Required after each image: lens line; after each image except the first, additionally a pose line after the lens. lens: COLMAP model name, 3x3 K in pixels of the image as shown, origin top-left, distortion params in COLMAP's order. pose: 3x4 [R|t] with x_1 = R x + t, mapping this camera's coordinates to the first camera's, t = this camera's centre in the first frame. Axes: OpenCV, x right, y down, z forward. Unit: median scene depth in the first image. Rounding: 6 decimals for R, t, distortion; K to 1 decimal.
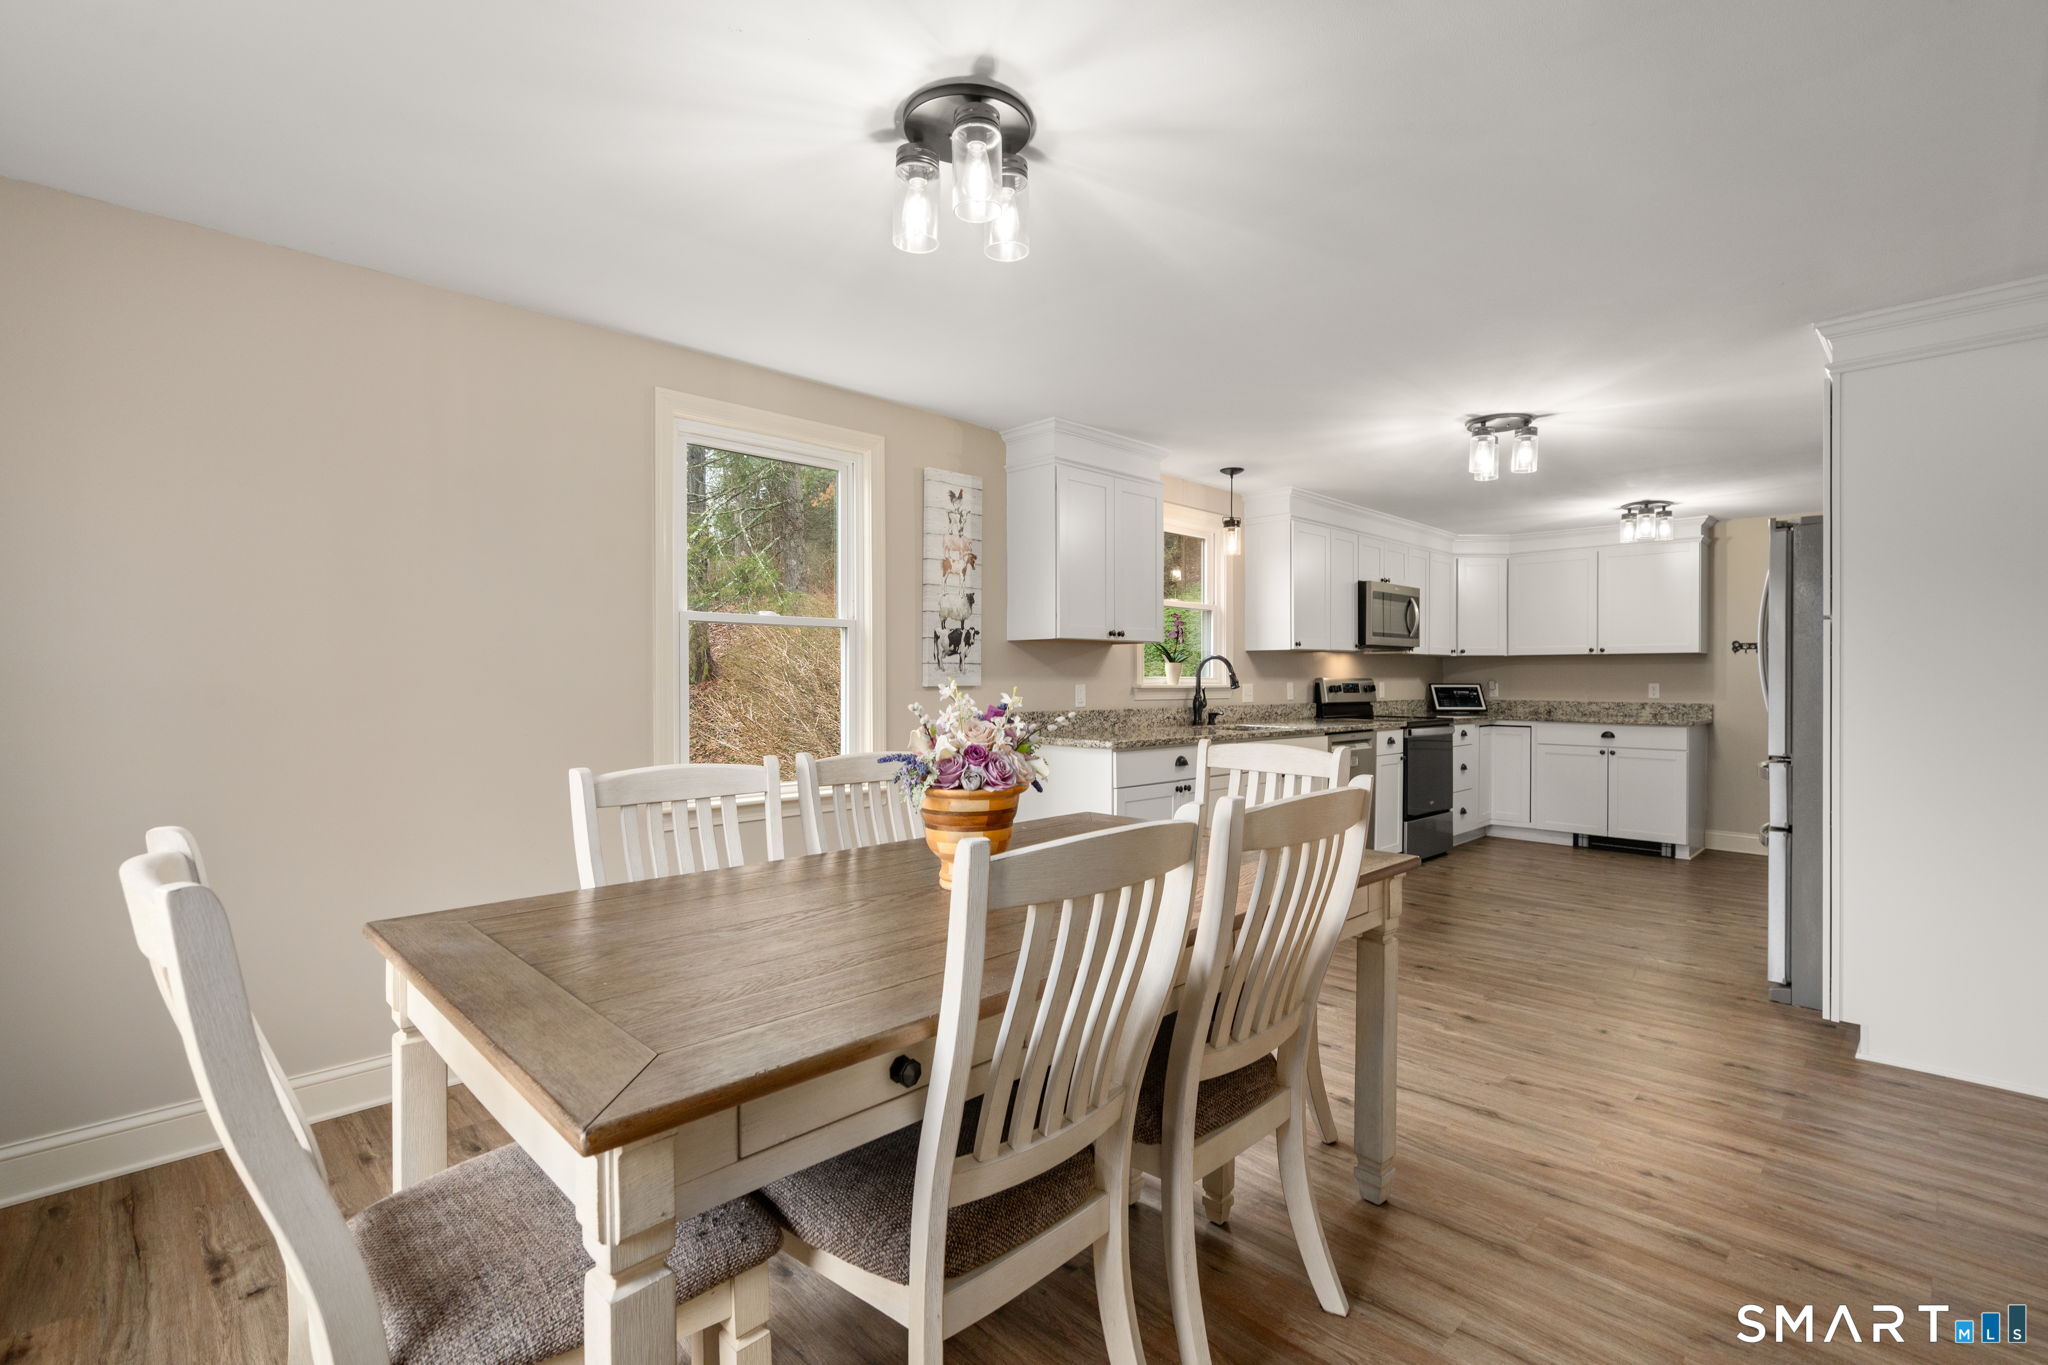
lens RADIAL K [[933.4, 0, 1053.8], [0, 933.4, 680.1], [0, 0, 1]] dist [0.000328, 0.000363]
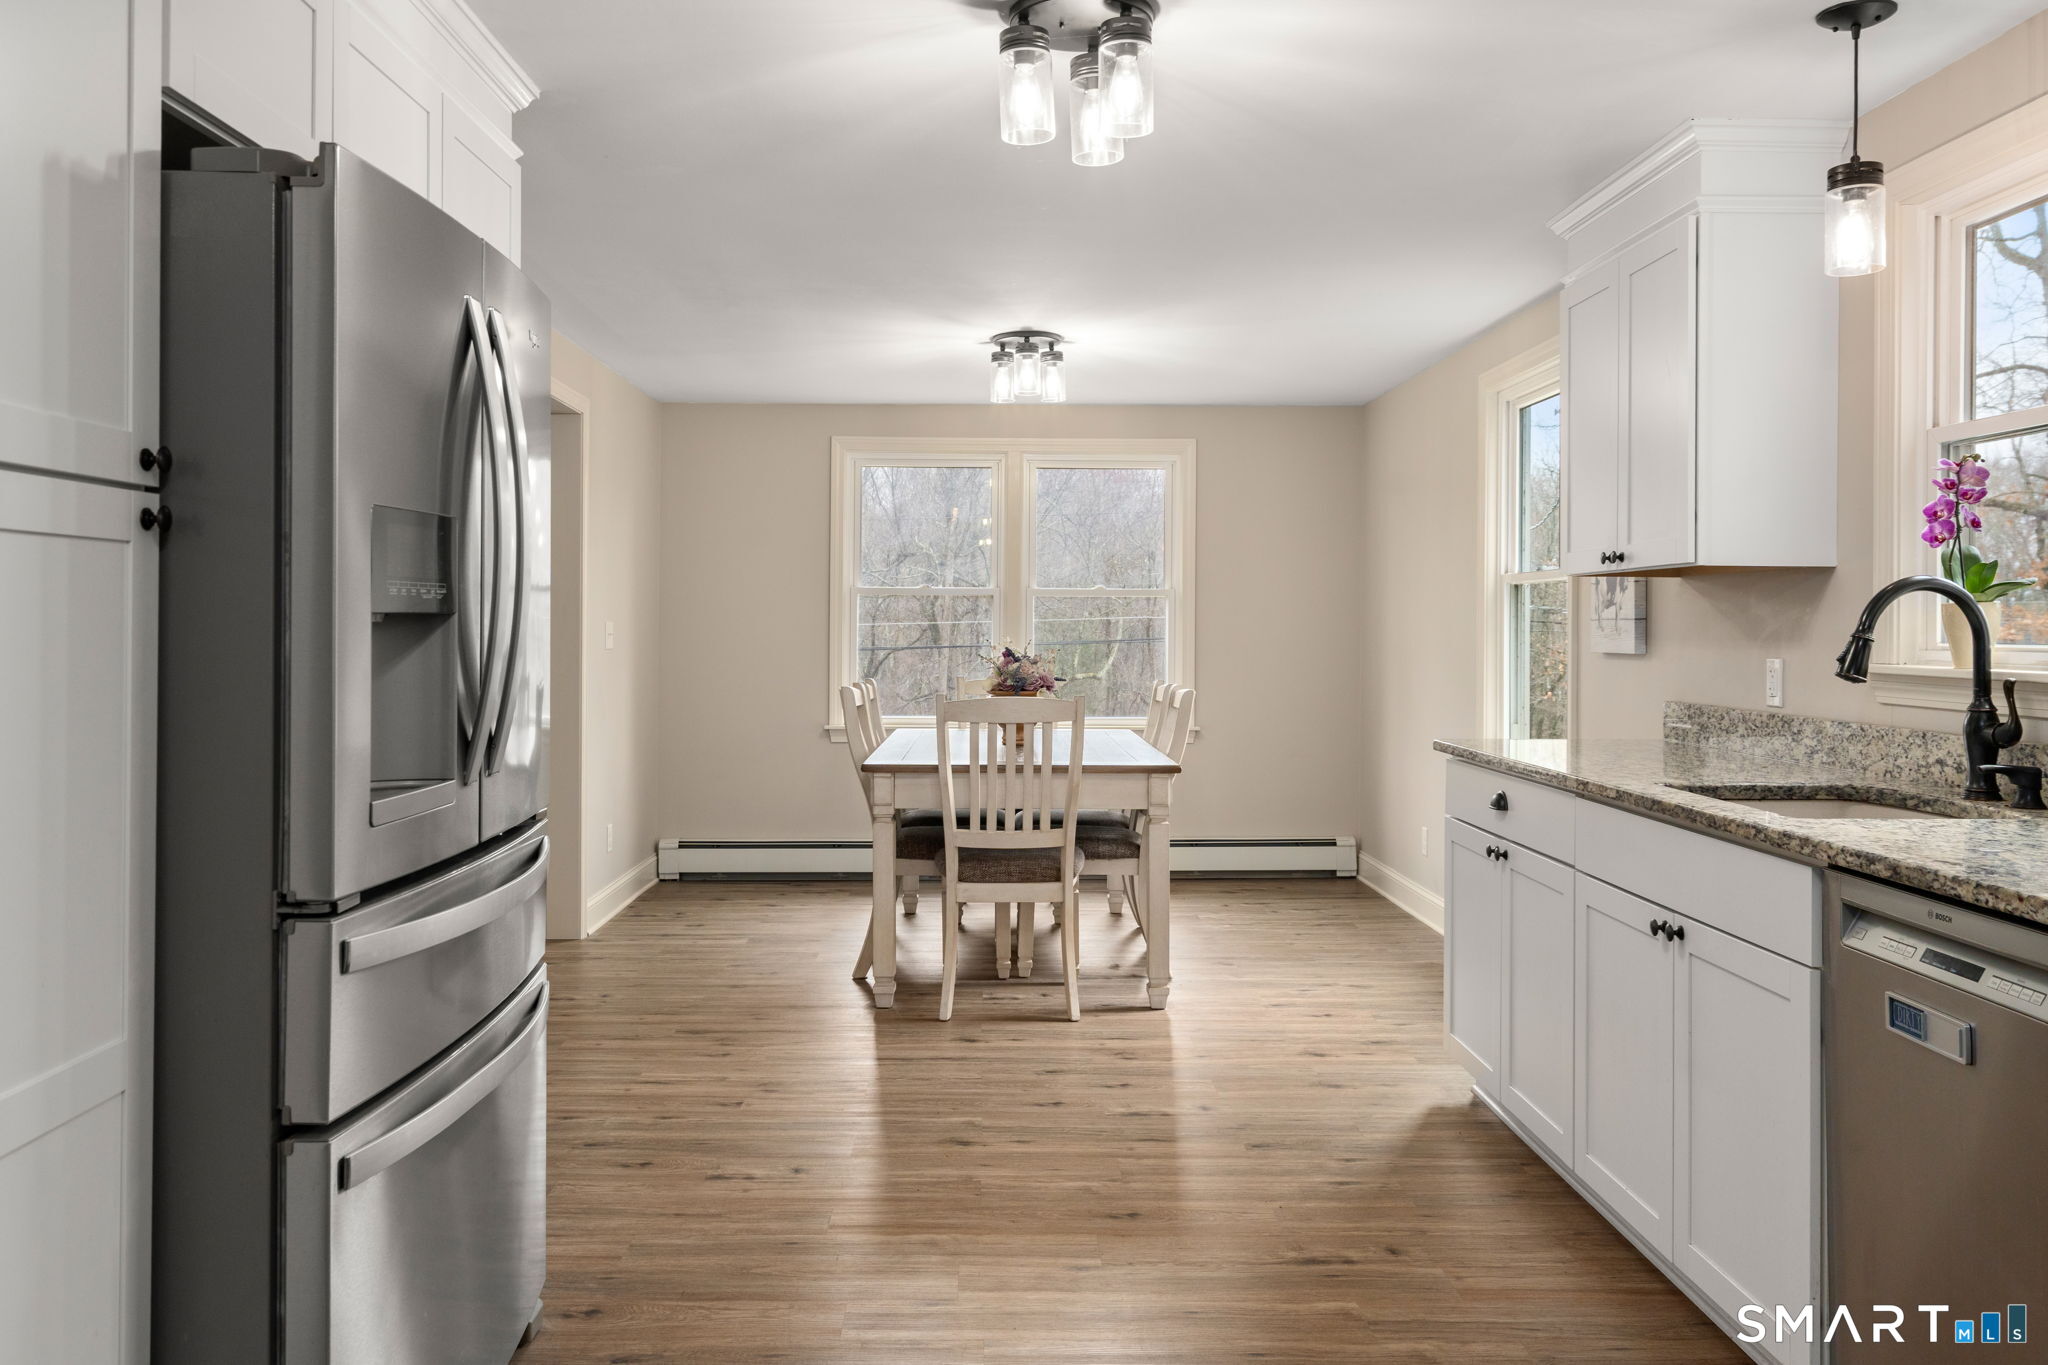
lens RADIAL K [[1532.5, 0, 1017.0], [0, 1532.5, 636.9], [0, 0, 1]] dist [0.003375, 0.004760]
pose [[-0.707018, 0.002175, -0.707192, 1.070921], [-0.003300, 0.999974, 0.006376, -0.011618], [0.707188, 0.006841, -0.706993, 1.613271]]
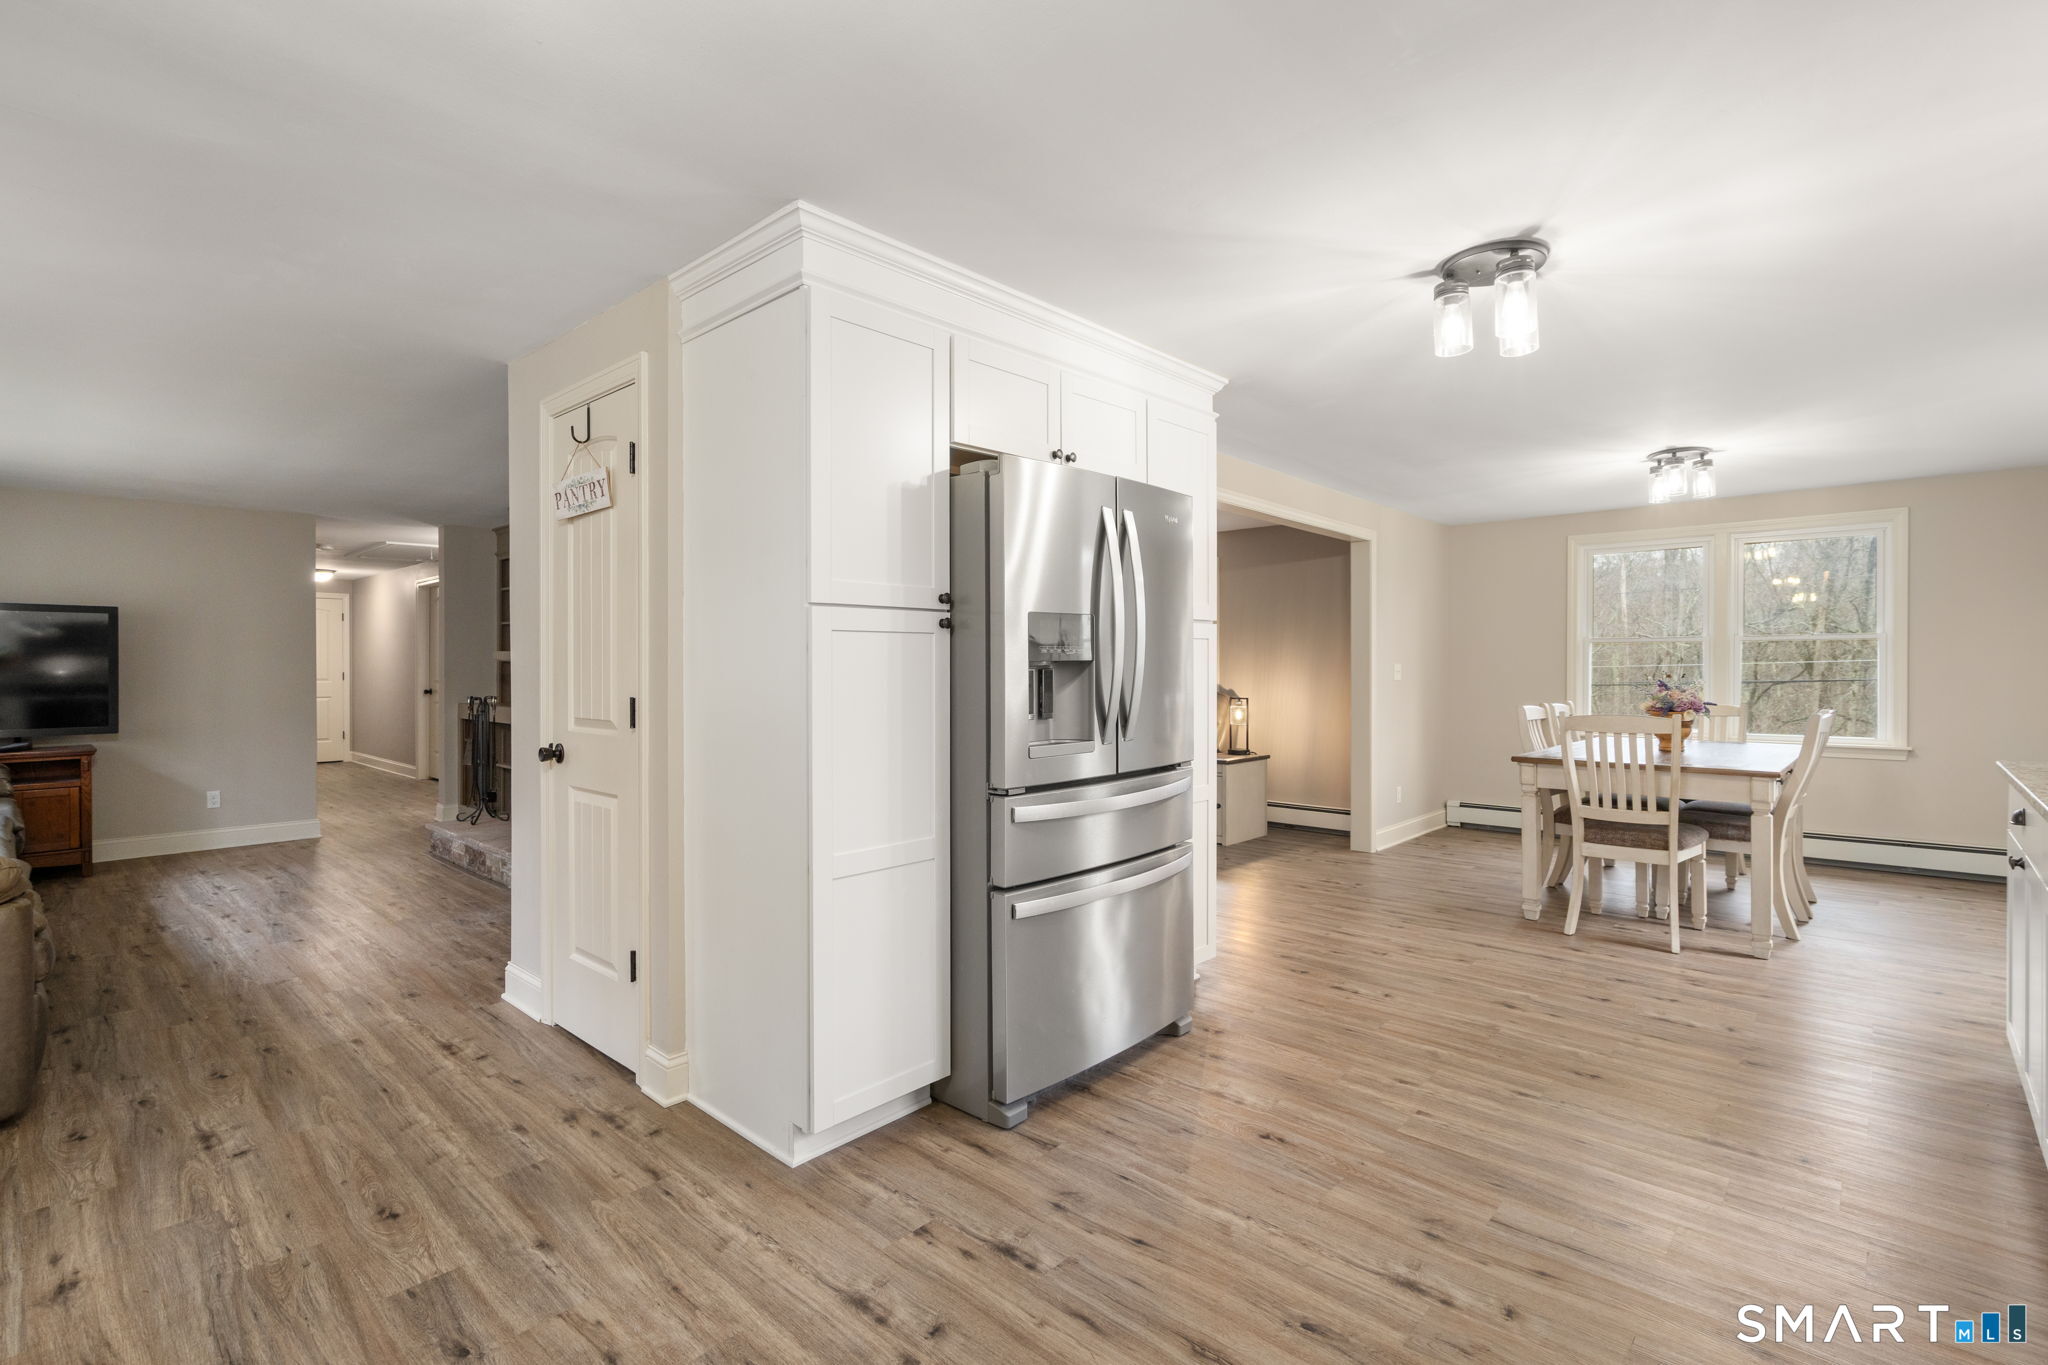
lens RADIAL K [[933.4, 0, 1053.8], [0, 933.4, 680.1], [0, 0, 1]] dist [0.000328, 0.000363]
pose [[-0.999162, 0.004167, -0.040725, 0.877354], [0.003645, 0.999910, 0.012896, -0.010802], [0.040775, 0.012737, -0.999087, 1.780658]]
